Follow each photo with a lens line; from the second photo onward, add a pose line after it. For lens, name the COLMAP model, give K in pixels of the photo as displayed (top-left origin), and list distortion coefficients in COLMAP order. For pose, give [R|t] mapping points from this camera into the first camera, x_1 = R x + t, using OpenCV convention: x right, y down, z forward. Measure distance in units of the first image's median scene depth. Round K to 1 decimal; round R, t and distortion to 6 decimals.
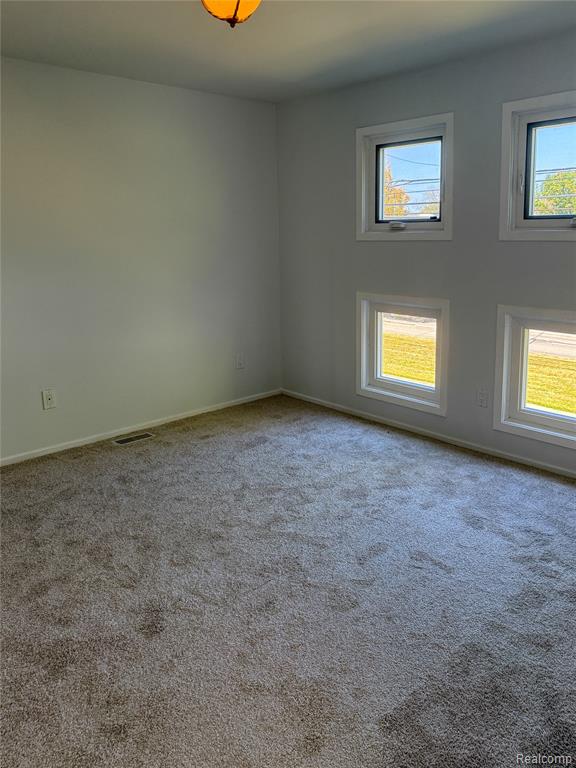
lens RADIAL K [[530.6, 0, 288.0], [0, 530.6, 384.0], [0, 0, 1]] dist [-0.002003, -0.001905]
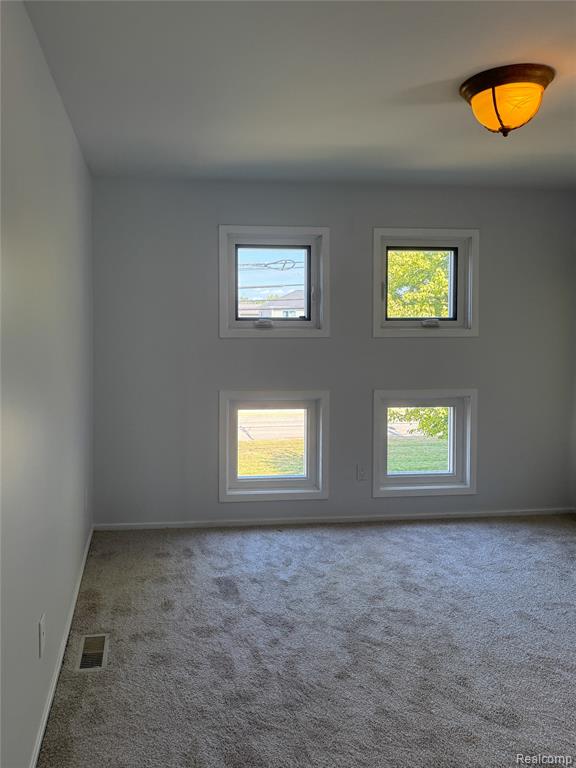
lens RADIAL K [[520.2, 0, 285.5], [0, 520.2, 393.5], [0, 0, 1]] dist [0.002720, -0.001971]
pose [[0.639142, -0.081855, 0.764720, -0.567093], [0.204508, 0.976611, -0.066390, -0.098581], [-0.741400, 0.198824, 0.640933, 0.380046]]
